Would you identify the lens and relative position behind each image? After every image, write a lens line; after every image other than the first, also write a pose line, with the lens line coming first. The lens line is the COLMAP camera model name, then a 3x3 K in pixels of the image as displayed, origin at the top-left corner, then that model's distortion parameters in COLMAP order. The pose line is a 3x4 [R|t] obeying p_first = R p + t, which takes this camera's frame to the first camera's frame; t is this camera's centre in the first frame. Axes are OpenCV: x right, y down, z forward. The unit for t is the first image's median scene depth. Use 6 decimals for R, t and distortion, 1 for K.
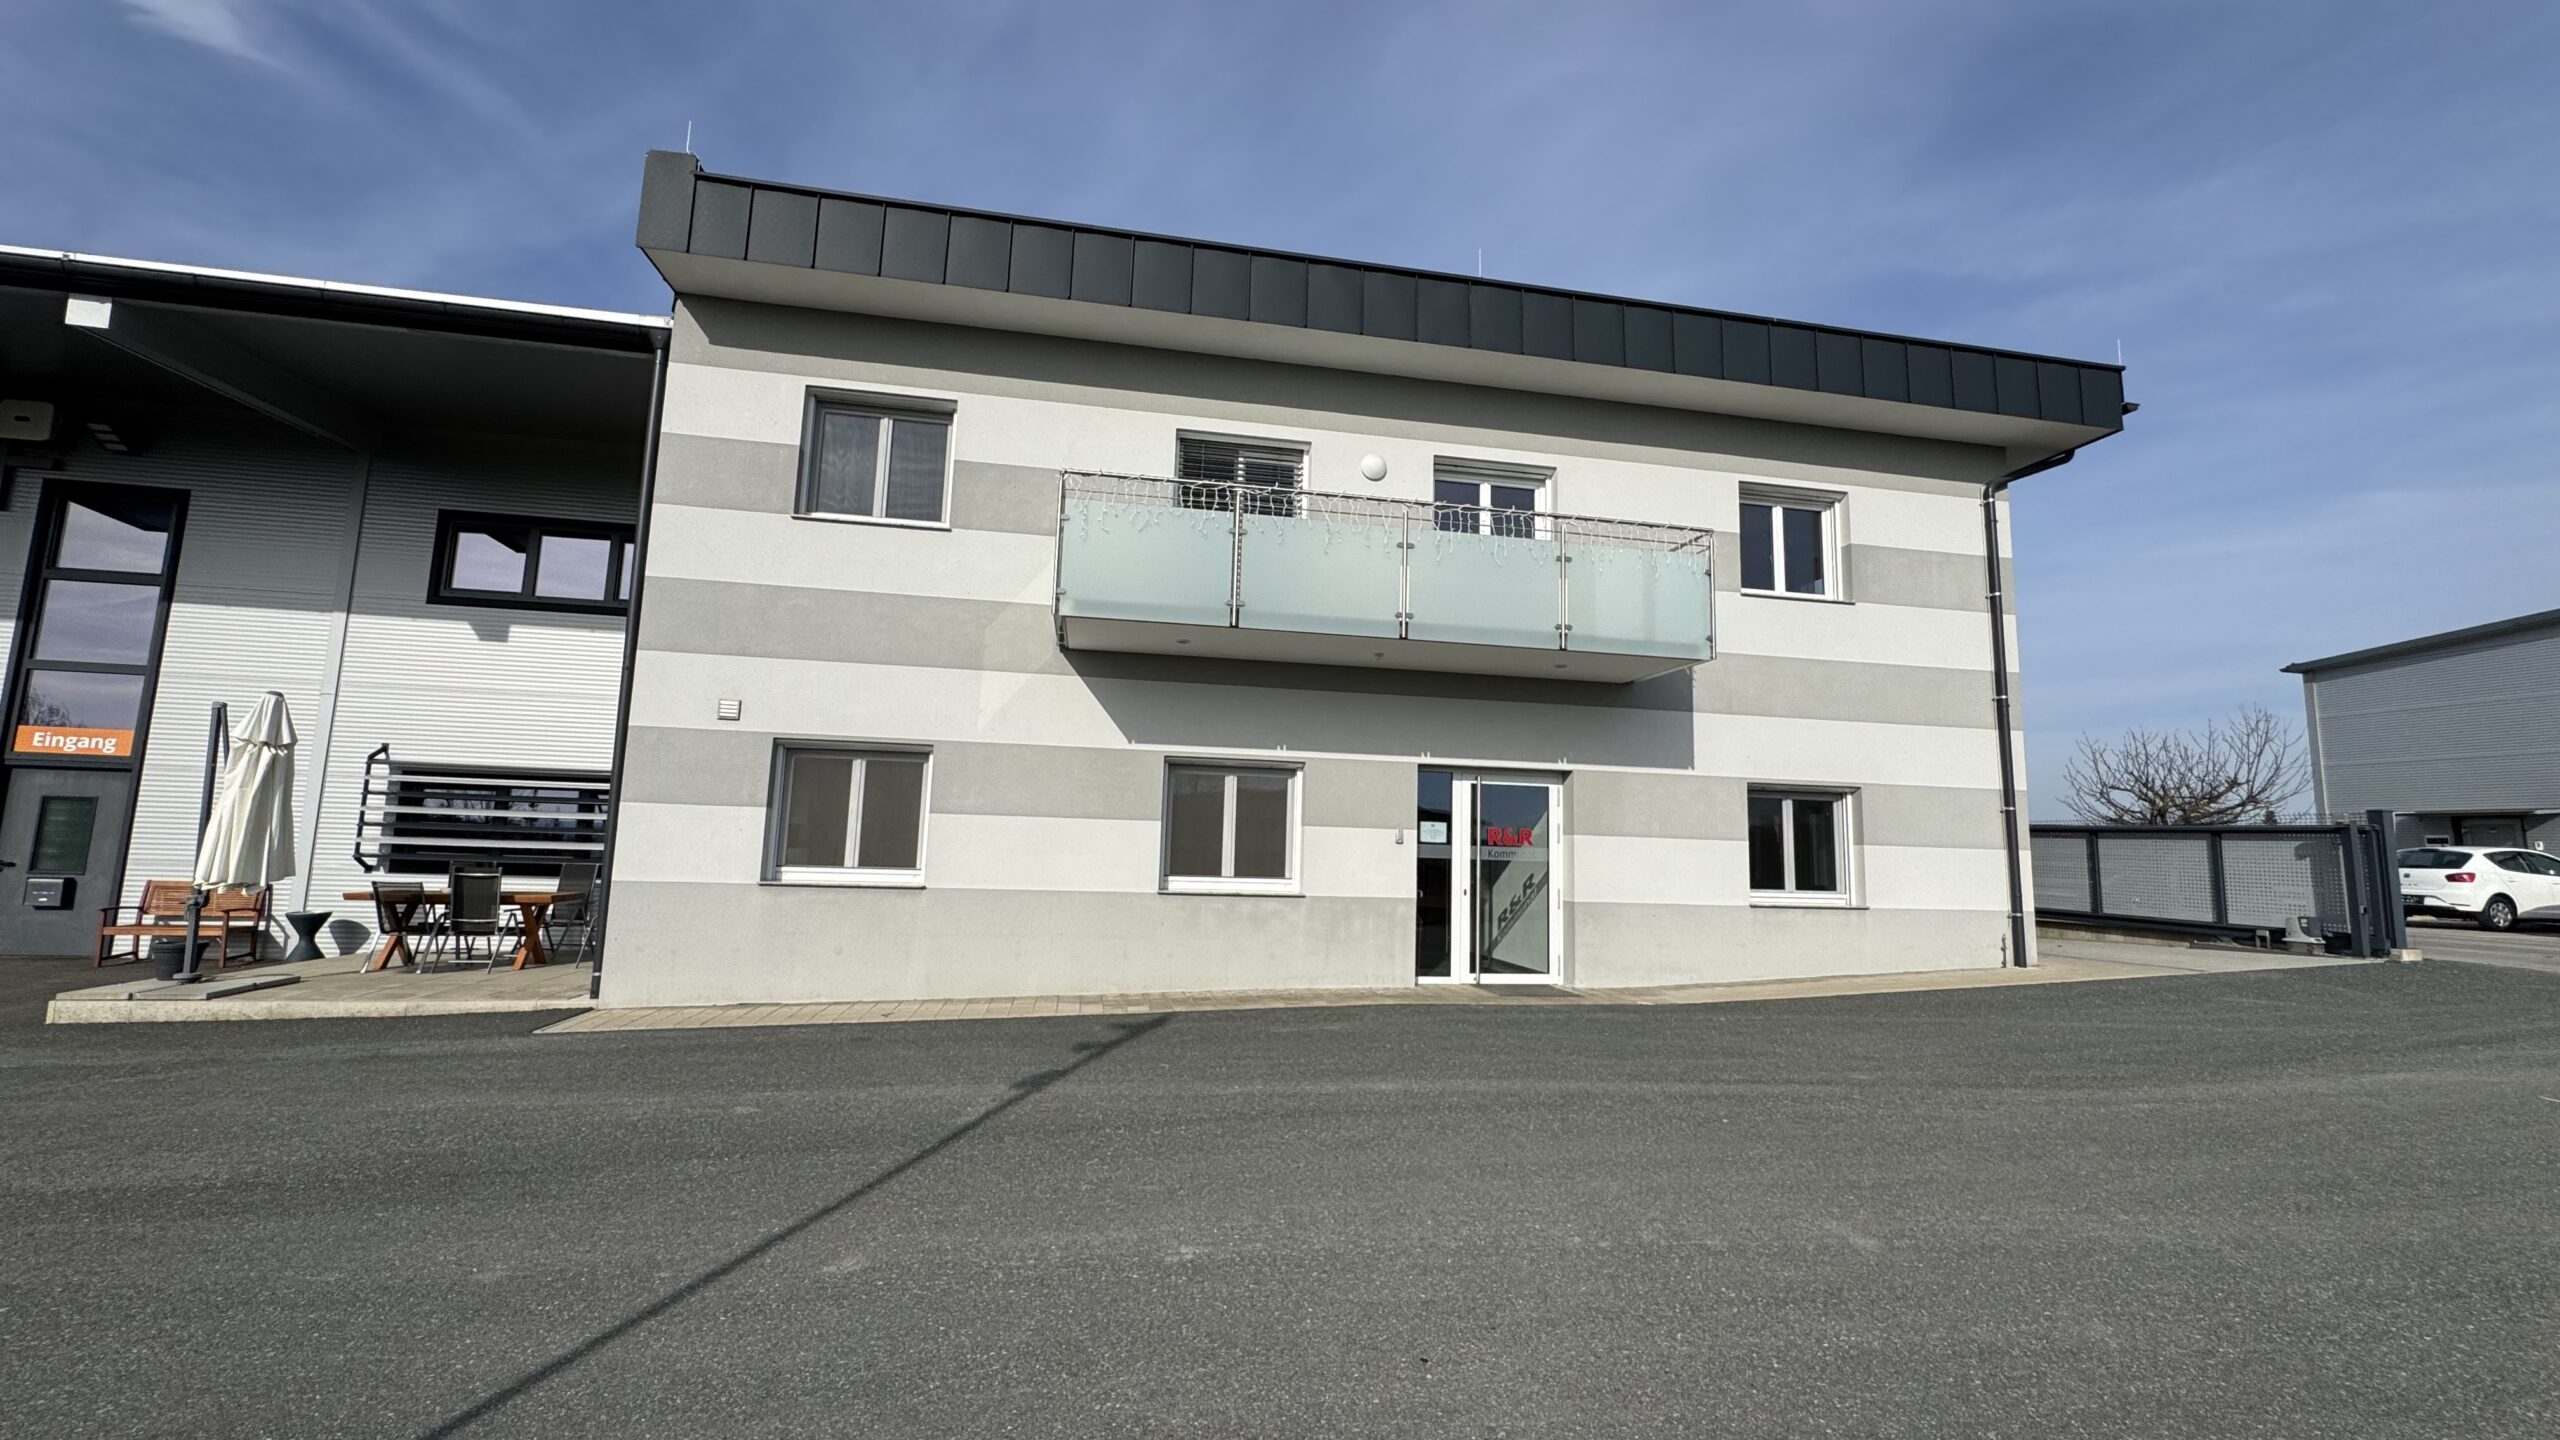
lens RADIAL K [[940.1, 0, 1281.9], [0, 940.1, 685.6], [0, 0, 1]] dist [-0.002039, 0.000152]
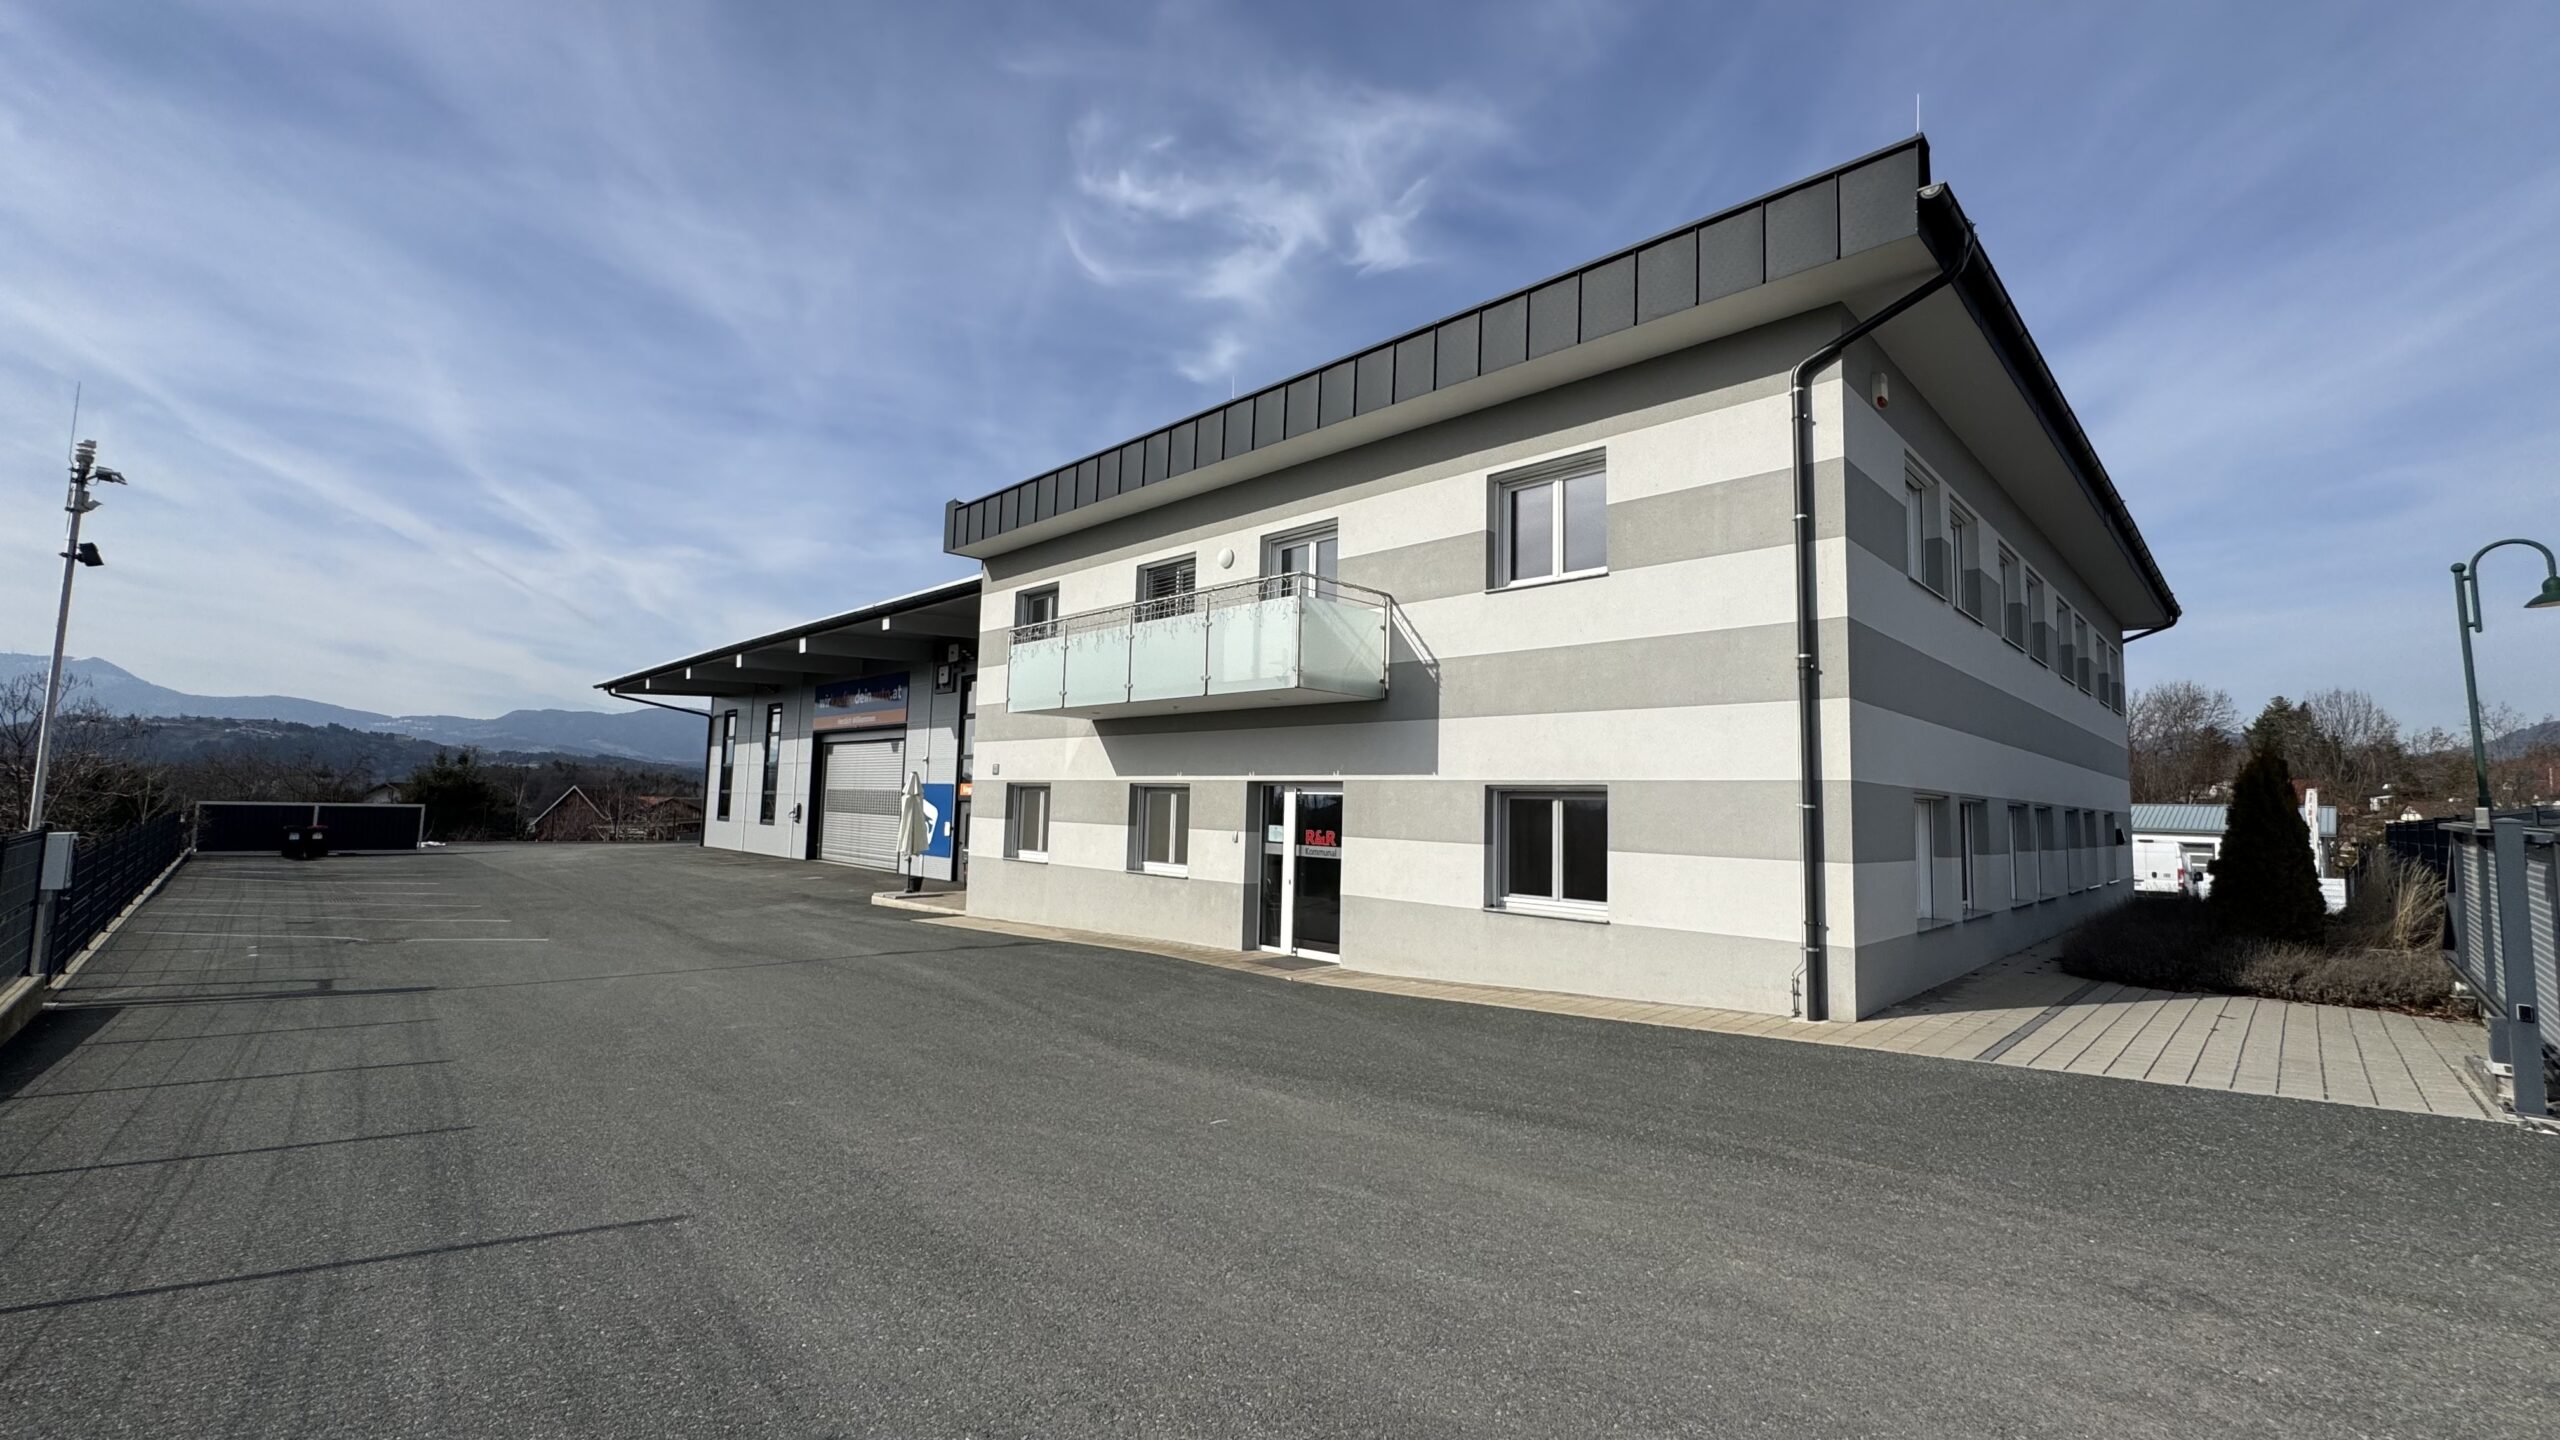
lens RADIAL K [[1023.0, 0, 1279.4], [0, 1023.0, 720.1], [0, 0, 1]] dist [-0.003610, 0.000451]
pose [[0.576752, -0.093578, -0.811542, 1.263026], [0.088990, 0.994703, -0.051453, 0.073019], [0.812058, -0.042543, 0.582024, 0.212250]]
